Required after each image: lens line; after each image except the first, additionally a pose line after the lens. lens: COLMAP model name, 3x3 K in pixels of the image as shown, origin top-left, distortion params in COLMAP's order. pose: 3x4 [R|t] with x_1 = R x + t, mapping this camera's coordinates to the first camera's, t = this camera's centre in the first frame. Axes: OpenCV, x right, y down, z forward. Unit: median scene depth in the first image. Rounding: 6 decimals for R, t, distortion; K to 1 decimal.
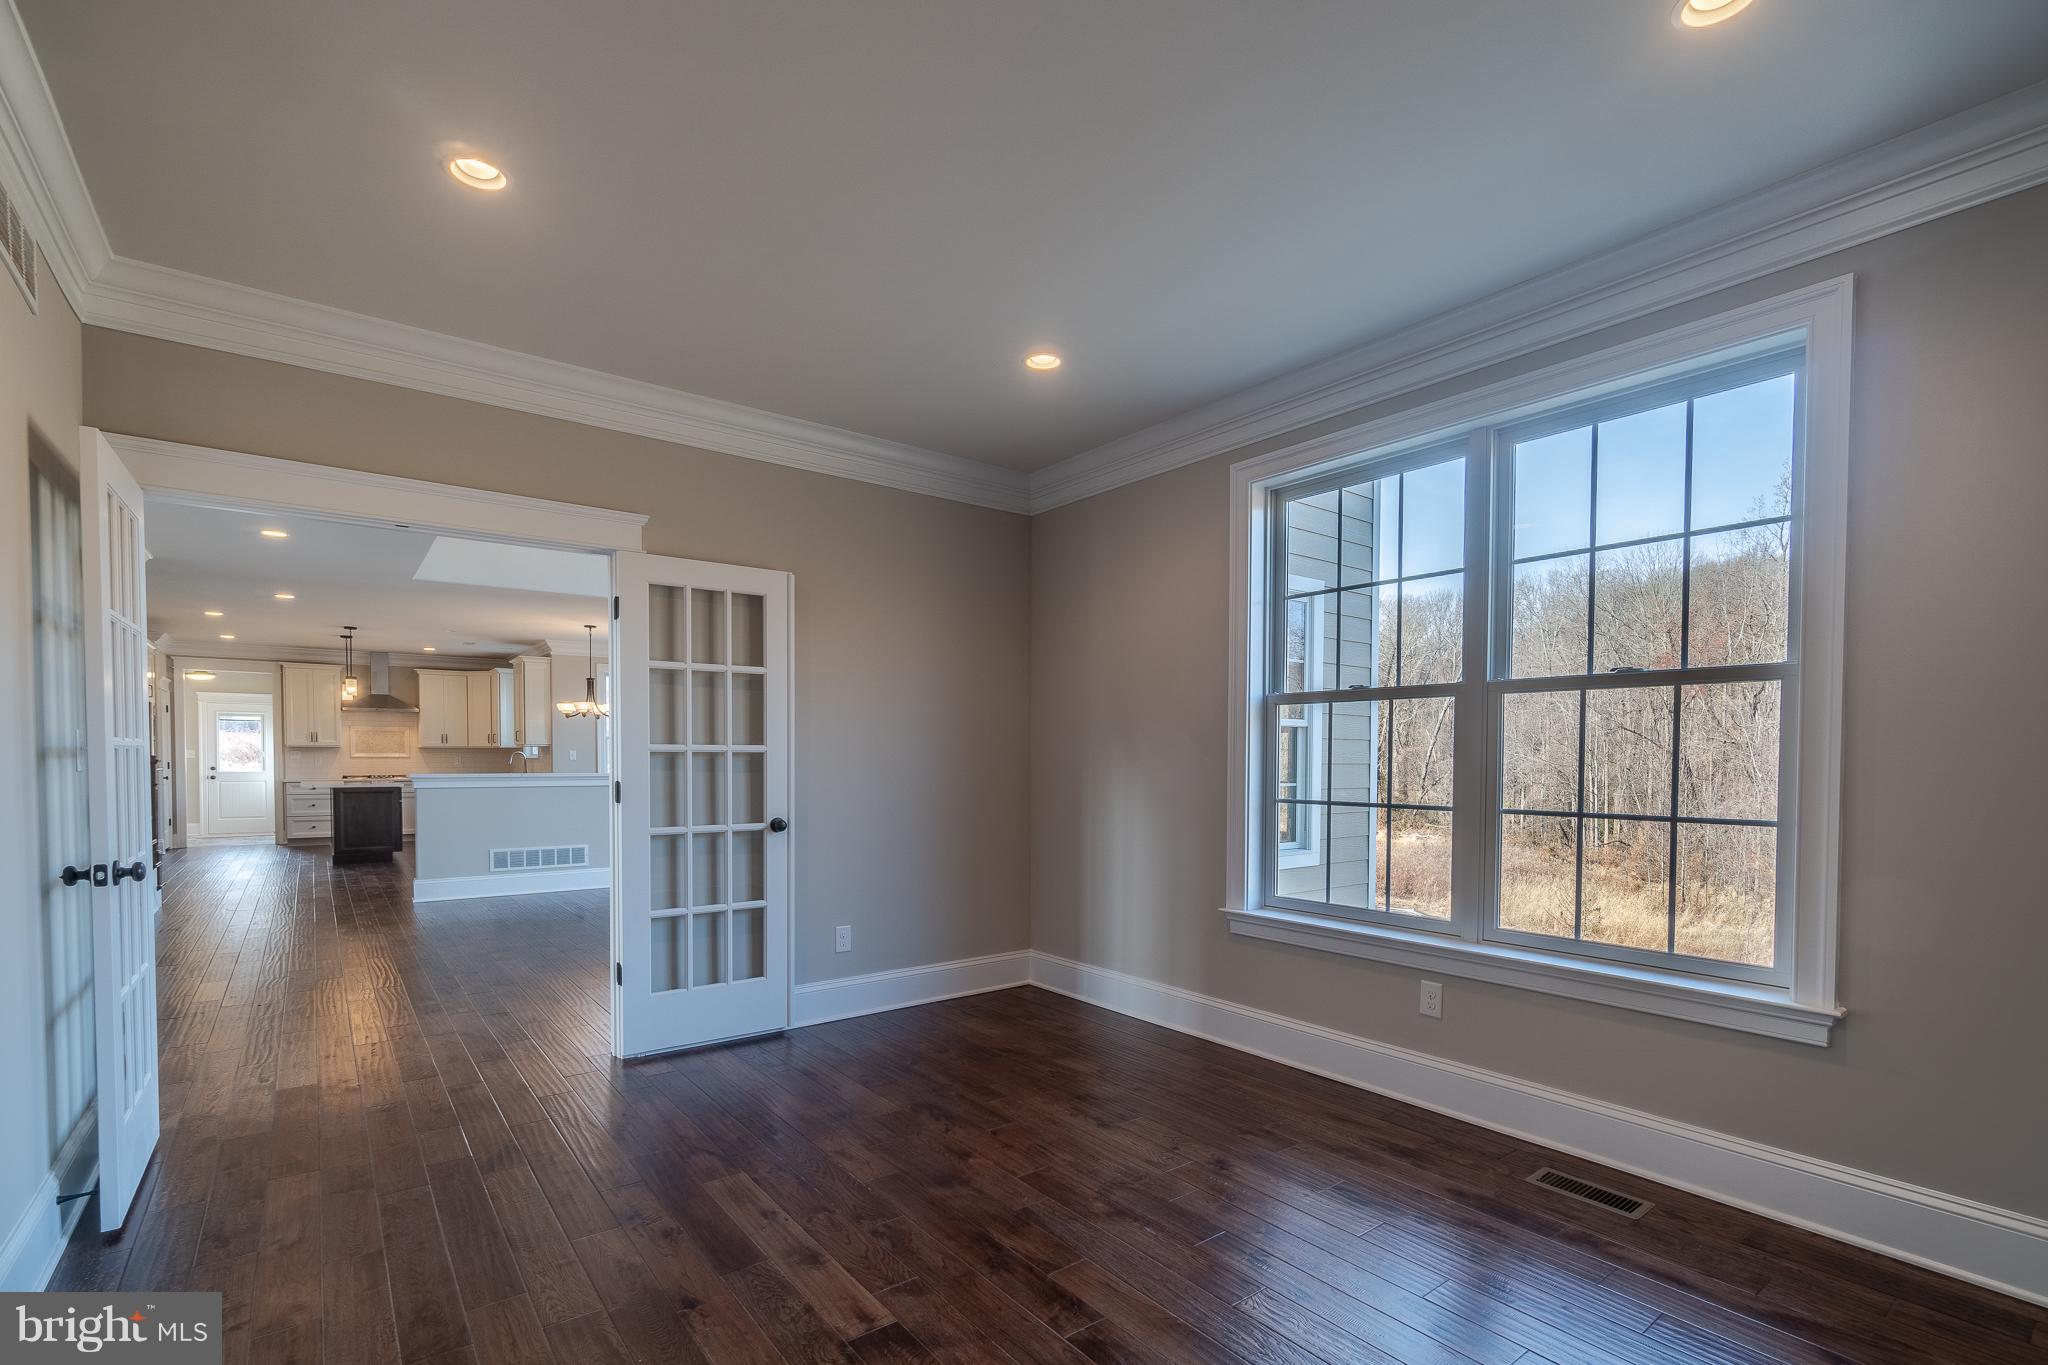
lens RADIAL K [[928.6, 0, 1029.3], [0, 928.6, 782.8], [0, 0, 1]] dist [-0.001238, -0.005003]
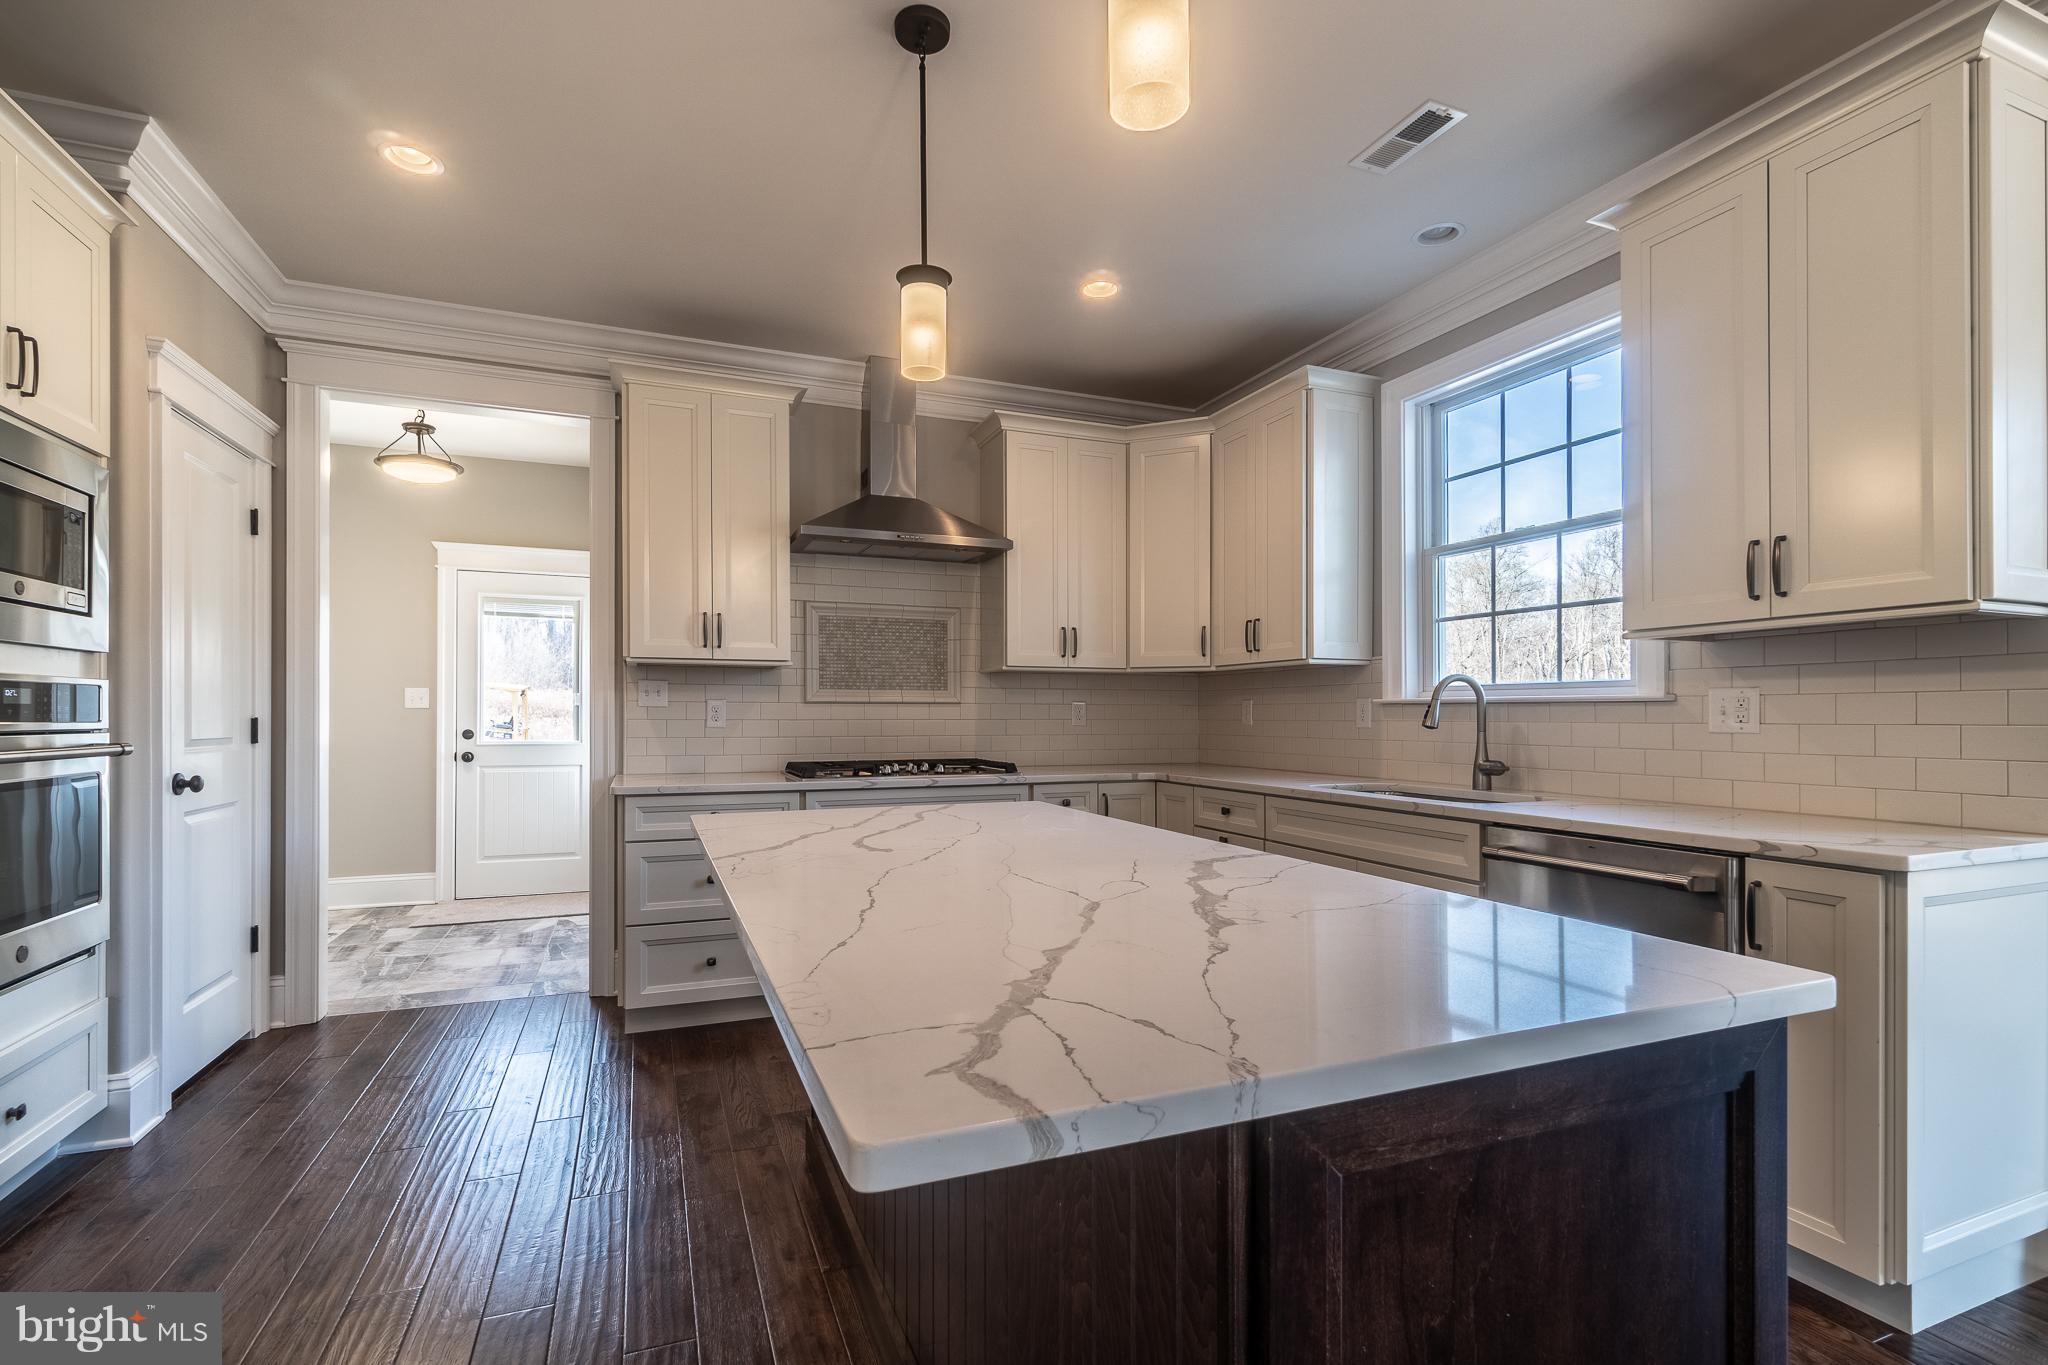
lens RADIAL K [[914.8, 0, 1026.3], [0, 914.8, 711.4], [0, 0, 1]] dist [-0.000303, 0.000004]
pose [[0.965400, -0.001861, -0.260765, -0.632230], [-0.006369, 0.999508, -0.030713, -0.017088], [0.260694, 0.031311, 0.964914, 0.787777]]
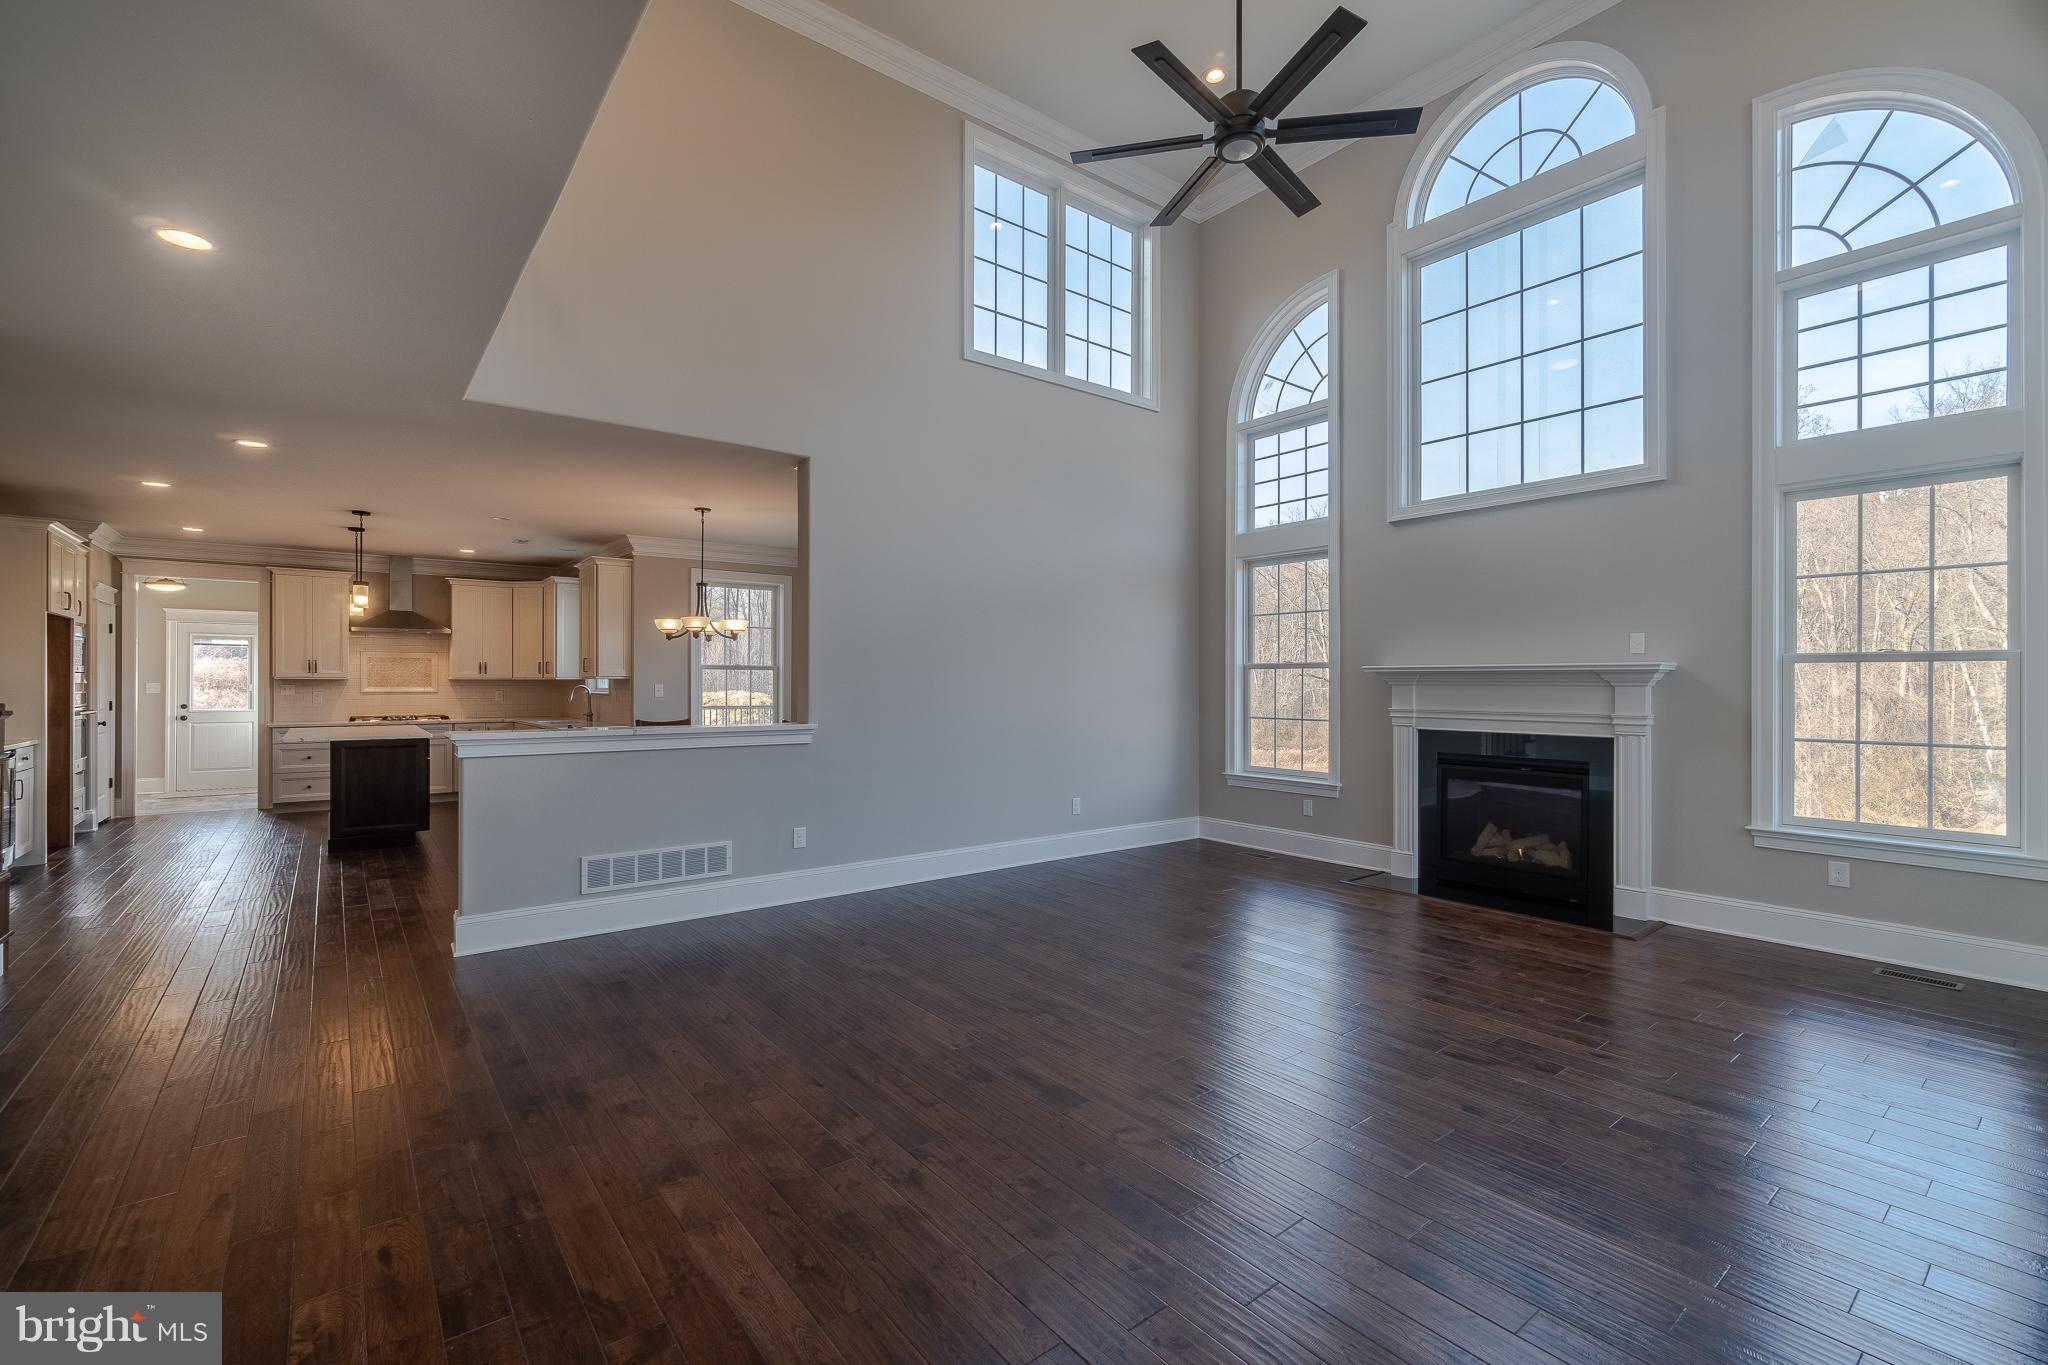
lens RADIAL K [[900.8, 0, 1024.0], [0, 900.8, 682.5], [0, 0, 1]] dist [-0.001774, -0.000572]
pose [[0.999994, -0.001291, -0.003120, -0.198234], [0.001204, 0.999620, -0.027551, -0.016177], [0.003154, 0.027547, 0.999616, 0.281298]]
